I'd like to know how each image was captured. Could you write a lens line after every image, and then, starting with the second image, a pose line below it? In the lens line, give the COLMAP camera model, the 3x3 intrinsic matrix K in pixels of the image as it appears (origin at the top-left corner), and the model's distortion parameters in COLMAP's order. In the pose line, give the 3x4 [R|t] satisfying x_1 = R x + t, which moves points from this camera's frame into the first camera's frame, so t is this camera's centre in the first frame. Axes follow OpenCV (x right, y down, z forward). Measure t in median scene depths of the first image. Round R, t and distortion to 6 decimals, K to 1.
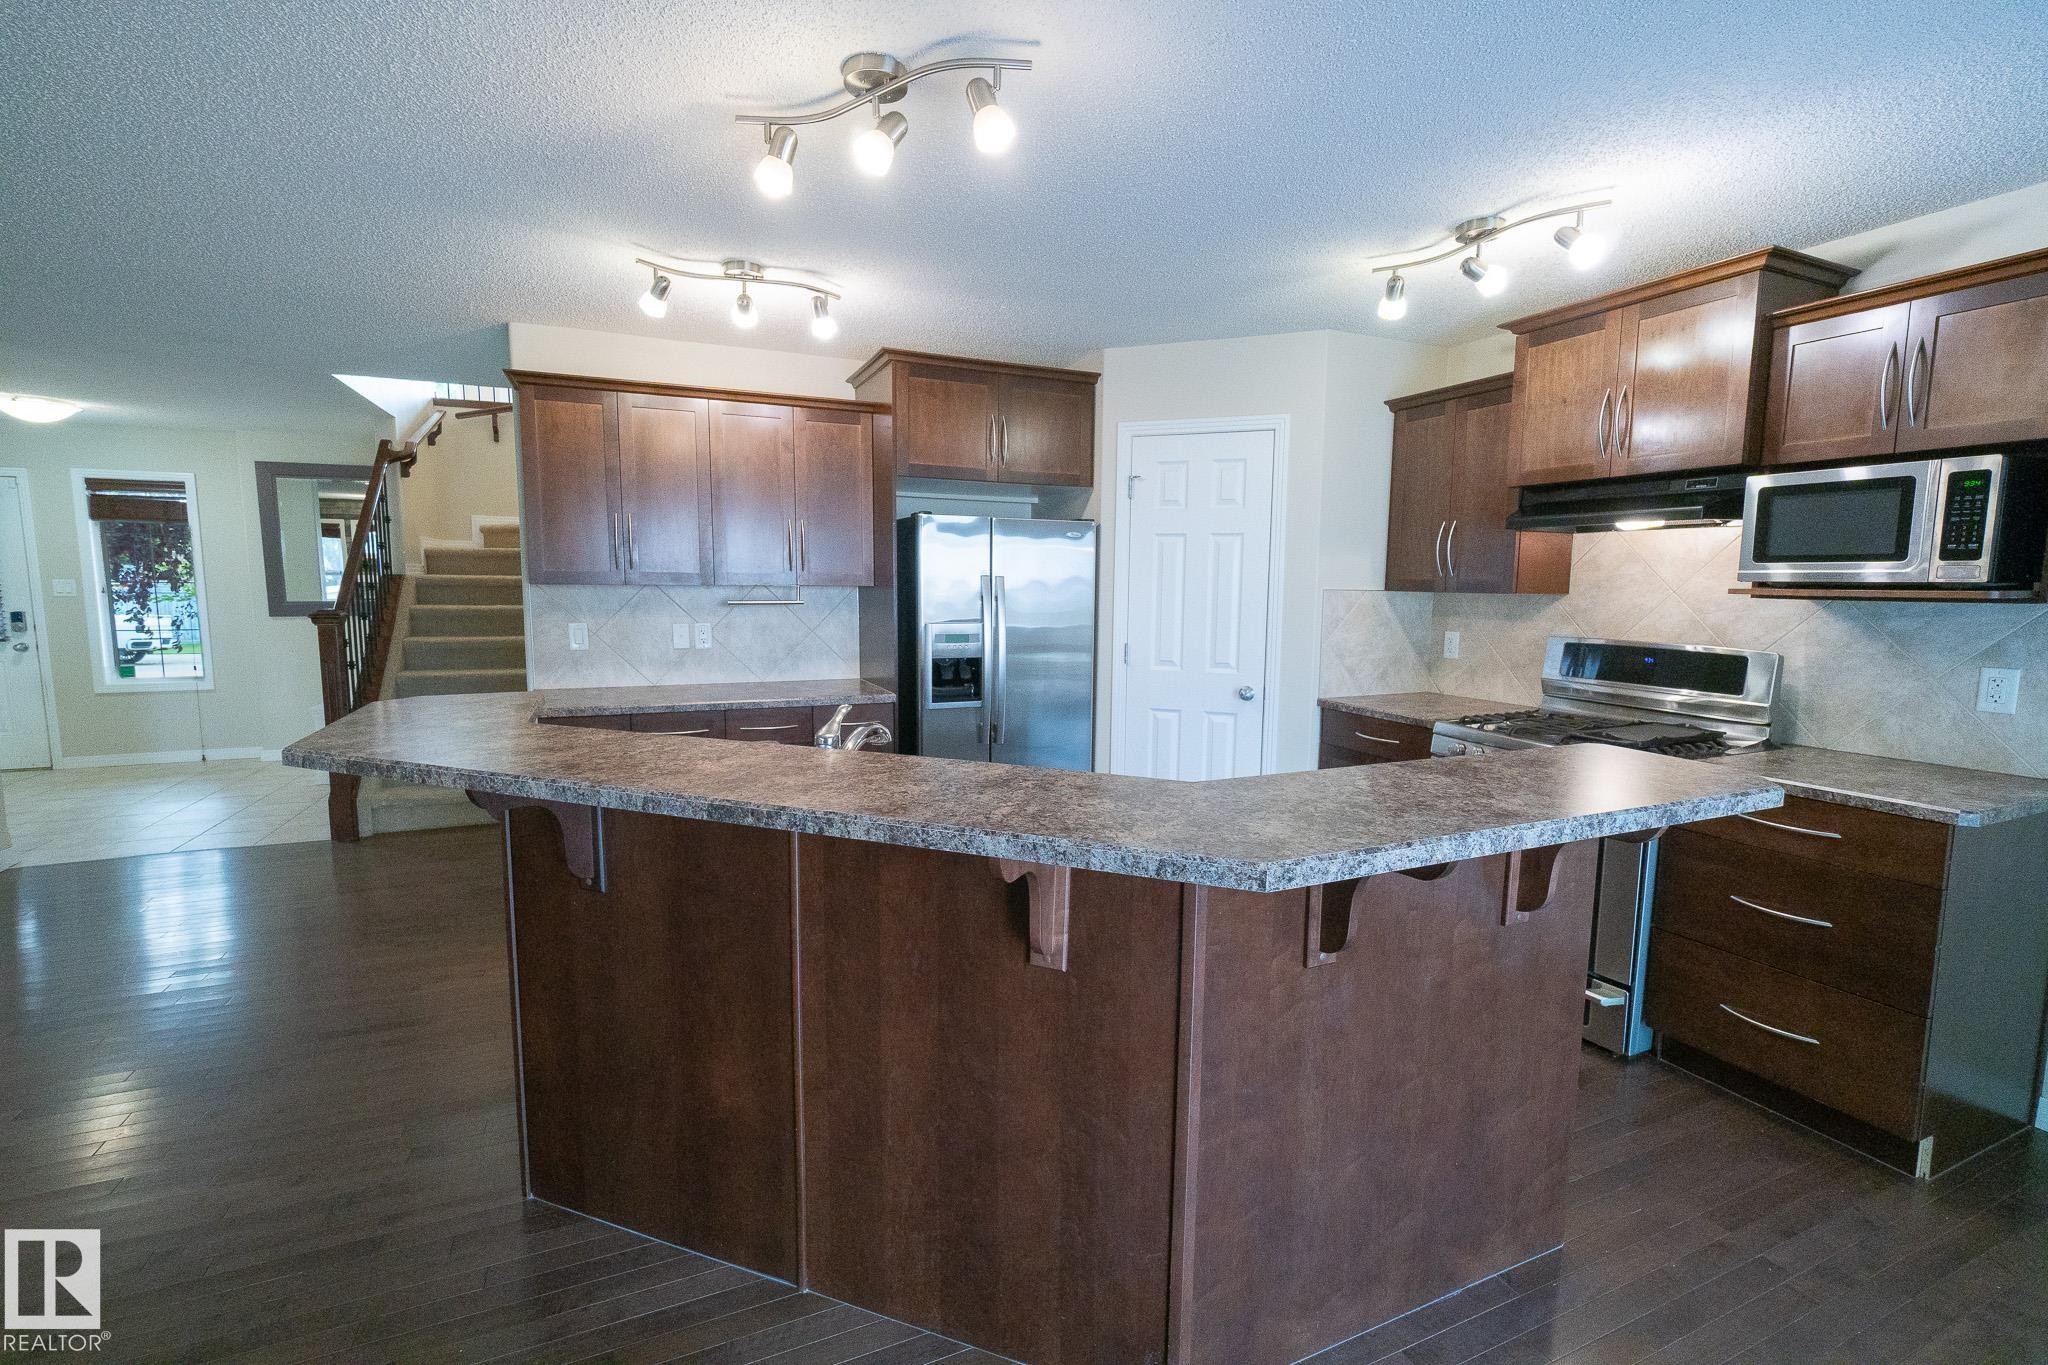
lens RADIAL K [[884.9, 0, 1022.6], [0, 884.9, 679.3], [0, 0, 1]] dist [-0.005549, 0.001967]
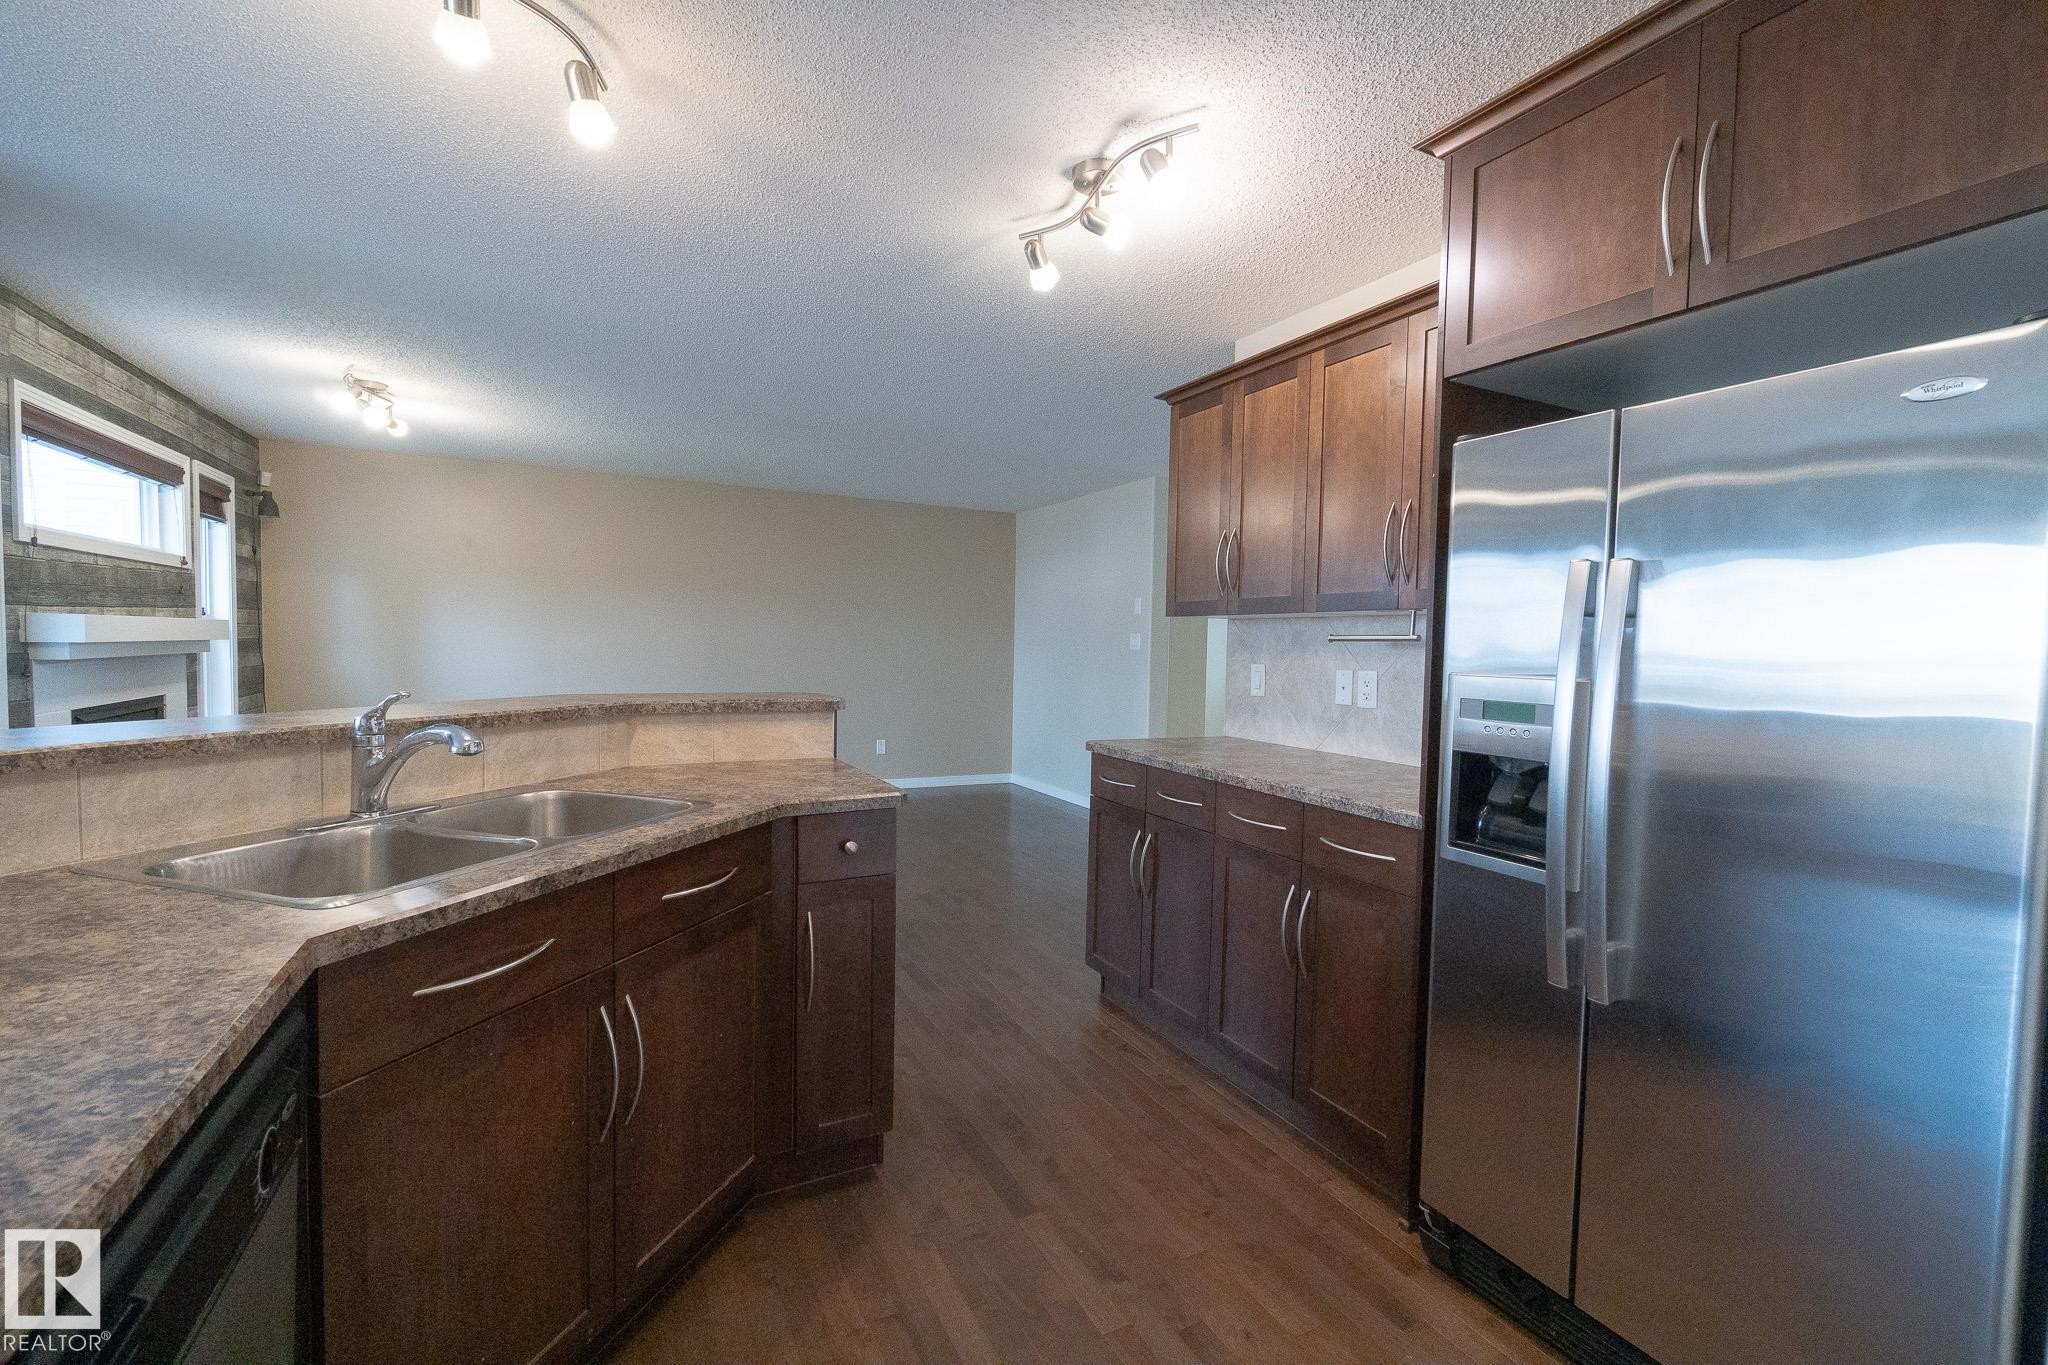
lens RADIAL K [[884.9, 0, 1029.3], [0, 884.9, 679.9], [0, 0, 1]] dist [-0.005549, 0.001967]
pose [[0.053499, 0.032339, -0.998044, 0.343843], [-0.133459, 0.990740, 0.024949, -0.041214], [0.989609, 0.131863, 0.057319, 0.743762]]
